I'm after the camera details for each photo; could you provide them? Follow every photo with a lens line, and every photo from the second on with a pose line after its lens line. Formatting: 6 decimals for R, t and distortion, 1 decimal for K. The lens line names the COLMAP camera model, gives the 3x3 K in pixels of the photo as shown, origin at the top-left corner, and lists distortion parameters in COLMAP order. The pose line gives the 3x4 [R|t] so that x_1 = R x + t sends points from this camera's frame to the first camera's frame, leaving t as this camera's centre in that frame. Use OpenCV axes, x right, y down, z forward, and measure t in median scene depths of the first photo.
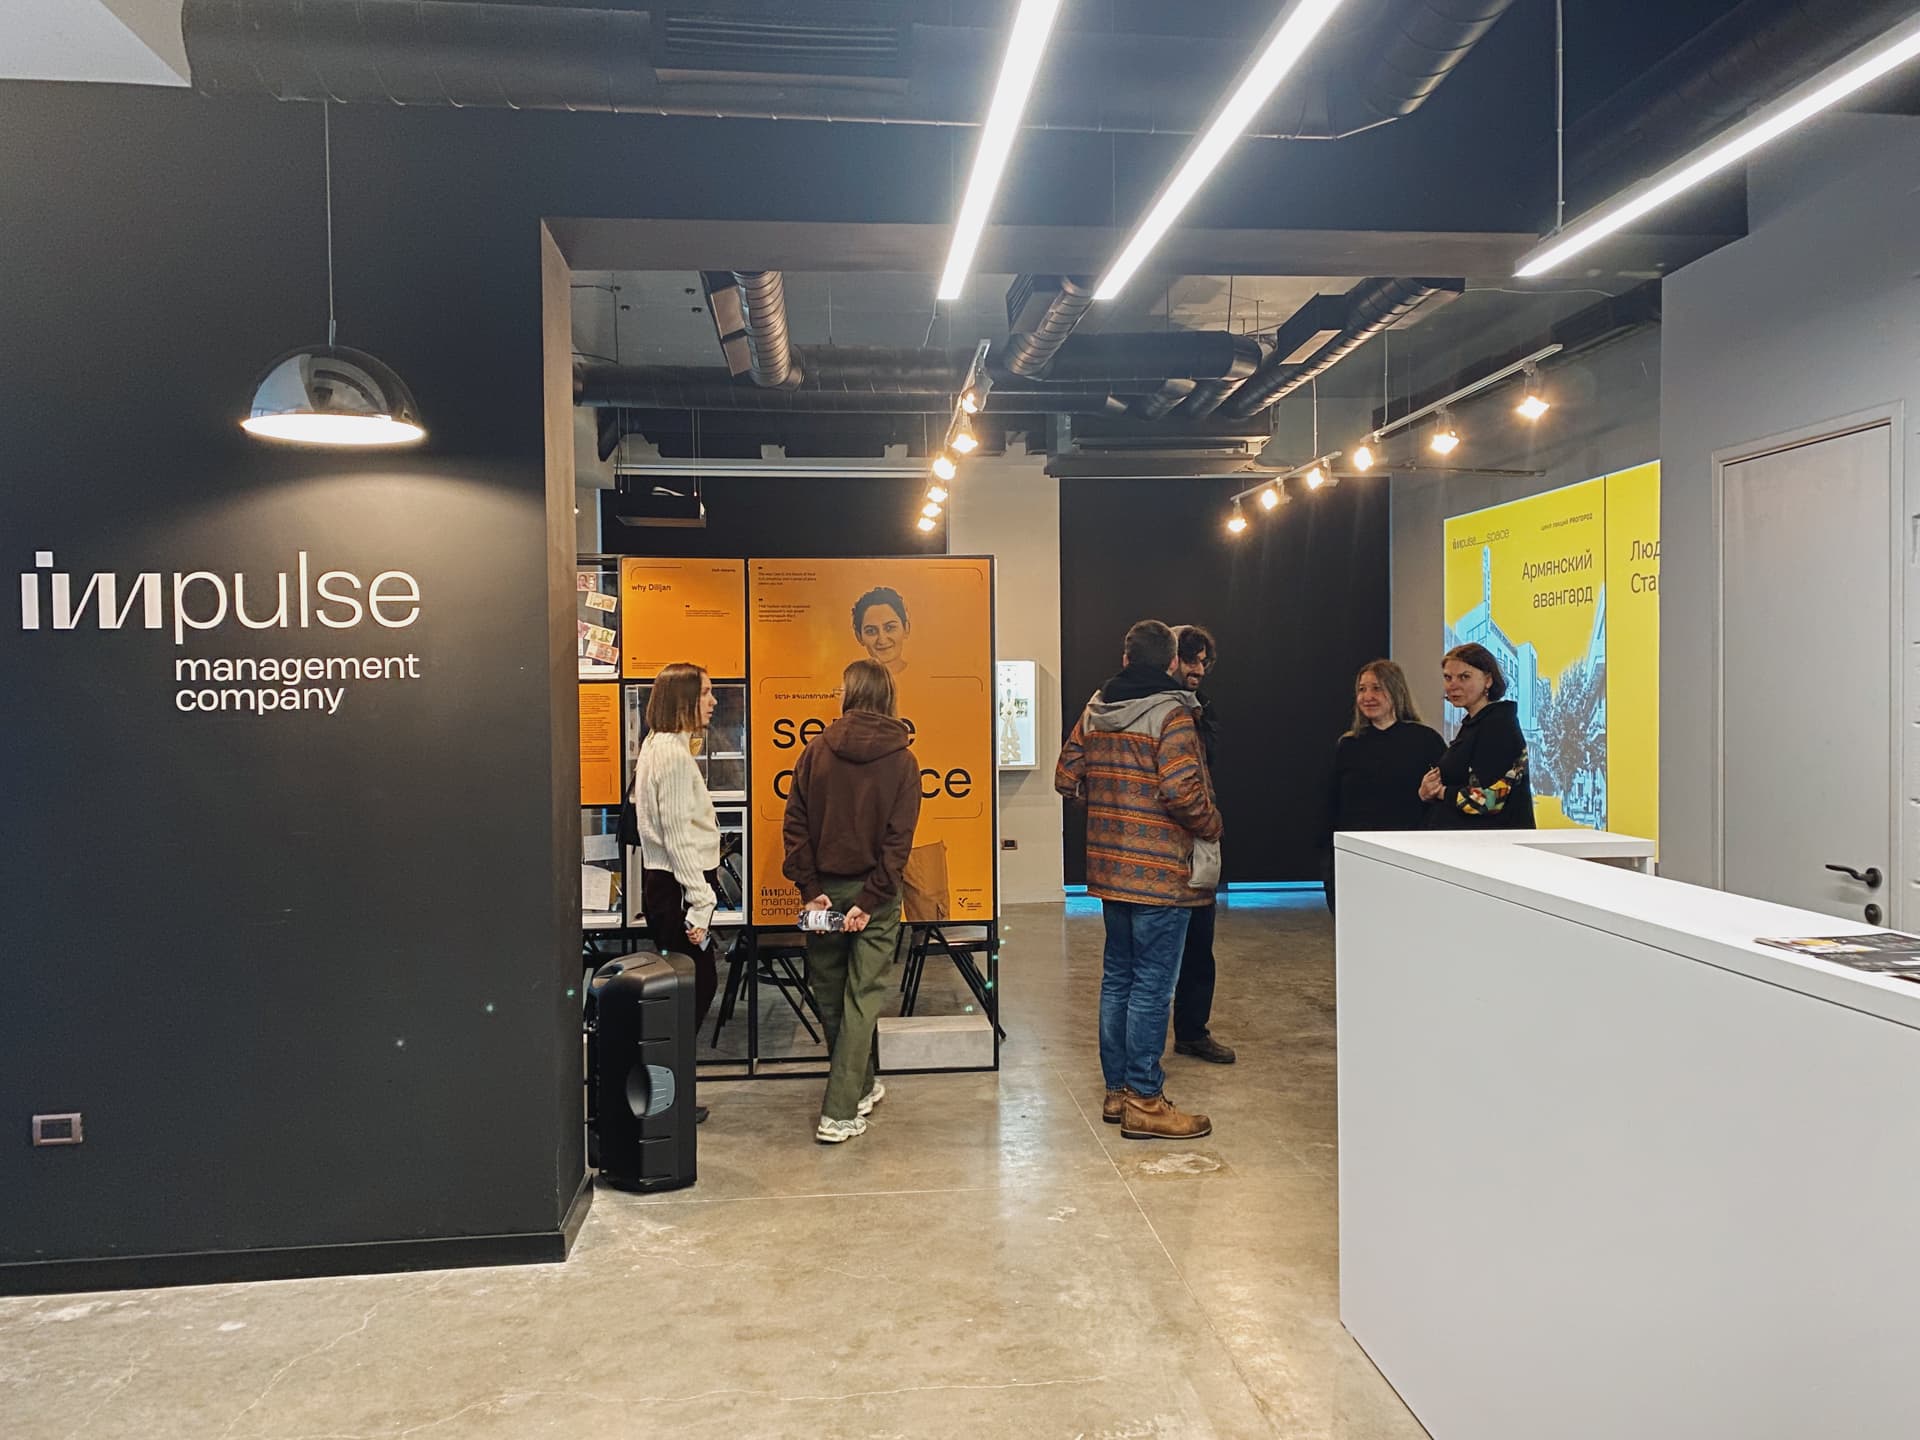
lens RADIAL K [[1454.2, 0, 964.1], [0, 1454.2, 712.8], [0, 0, 1]] dist [0.006053, 0.002656]
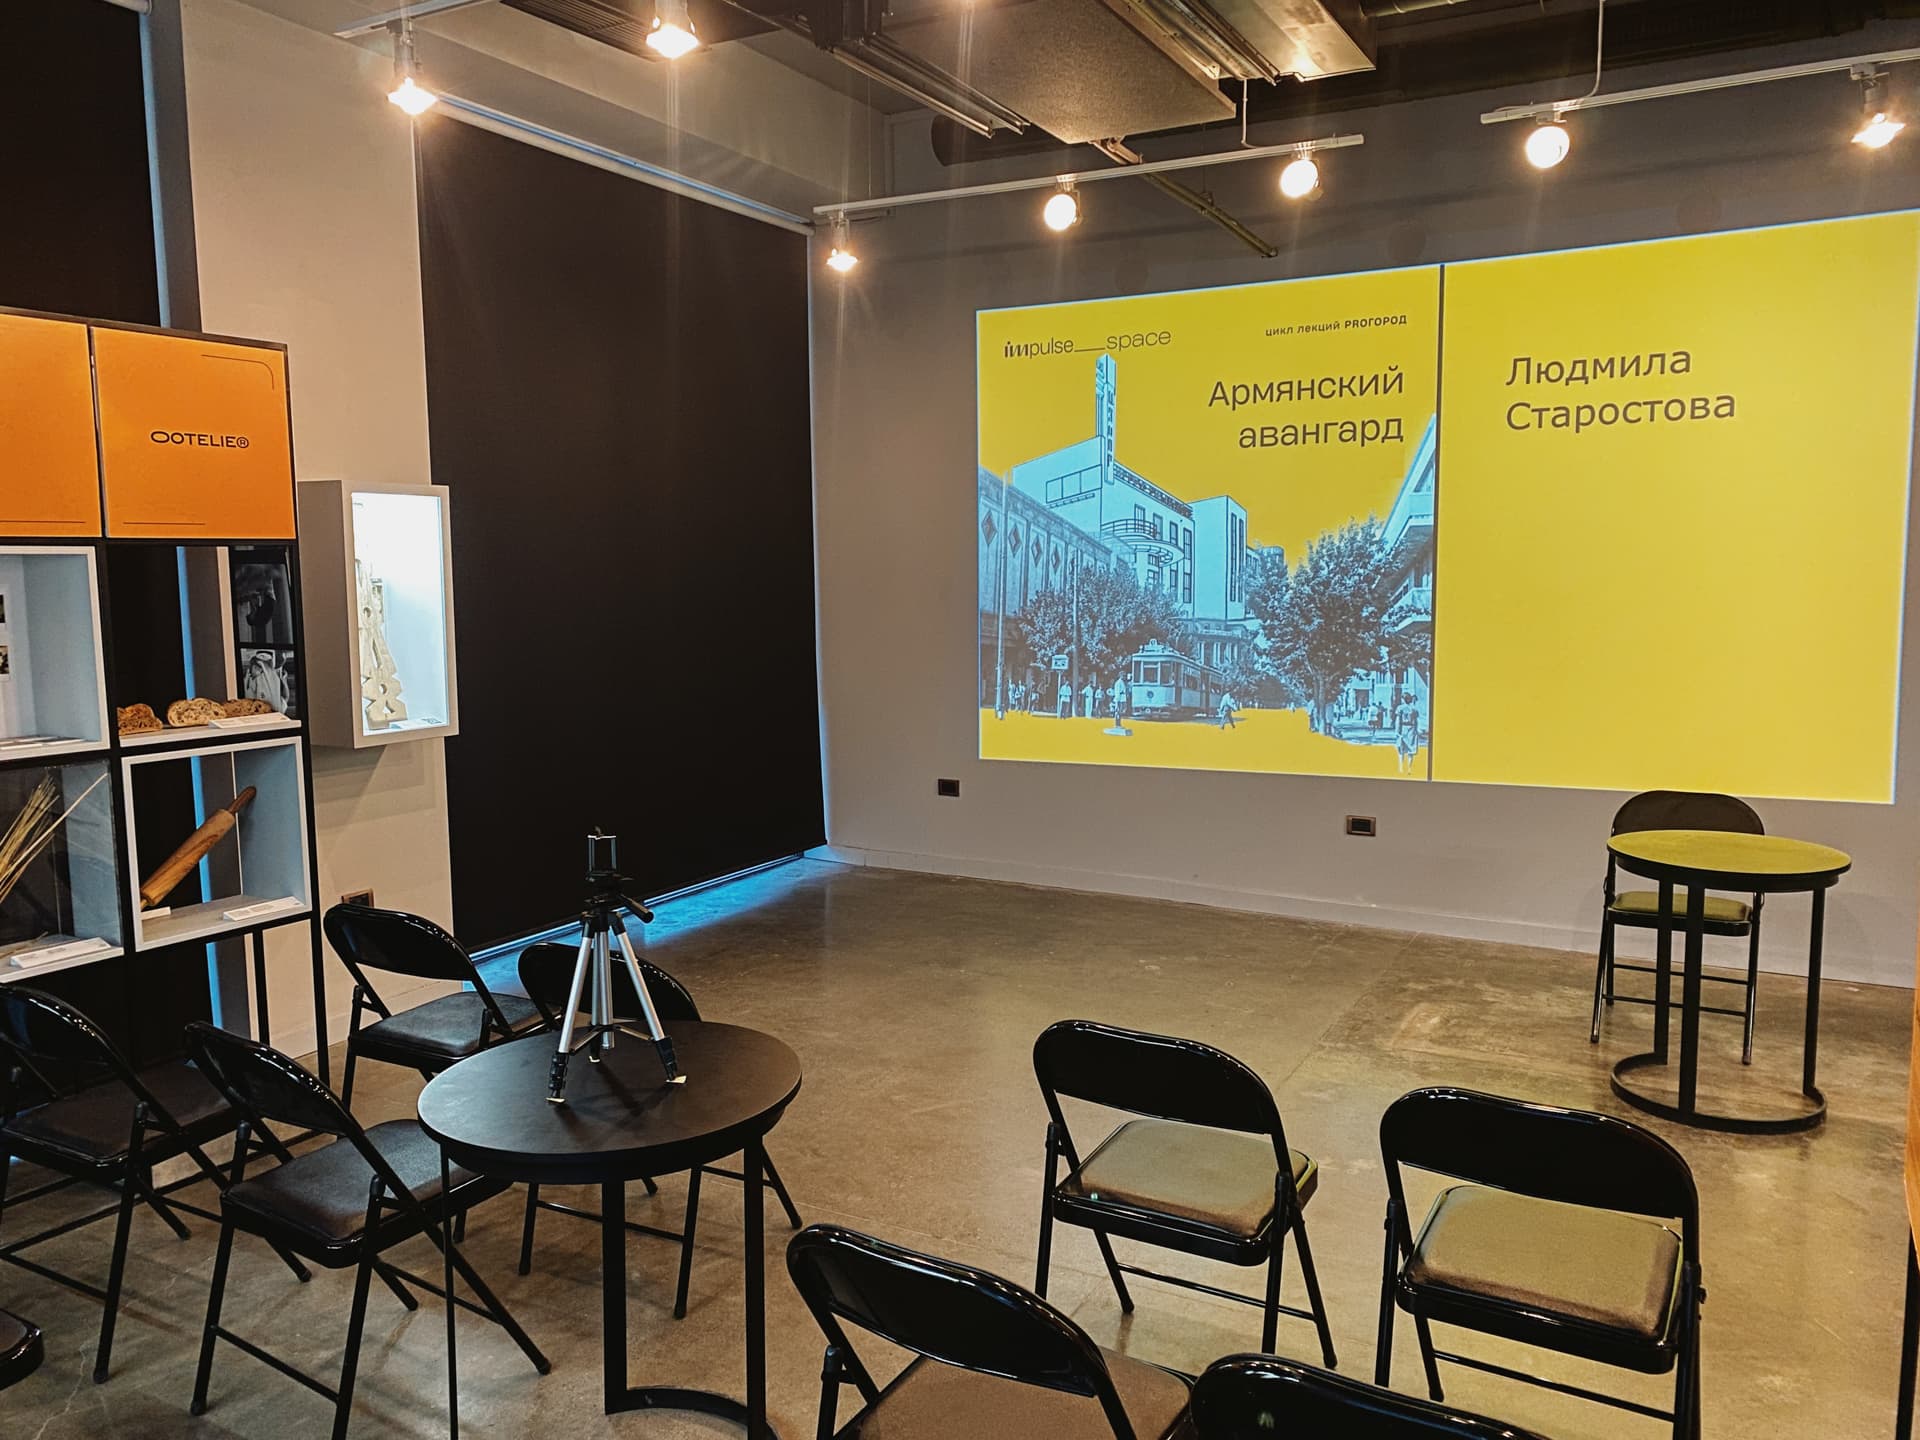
lens RADIAL K [[1454.2, 0, 961.7], [0, 1454.2, 726.1], [0, 0, 1]] dist [0.006053, 0.002656]
pose [[0.561769, -0.088227, 0.822576, -0.298609], [0.017505, 0.995342, 0.094803, -0.006602], [-0.827109, -0.038858, 0.560697, 0.753989]]
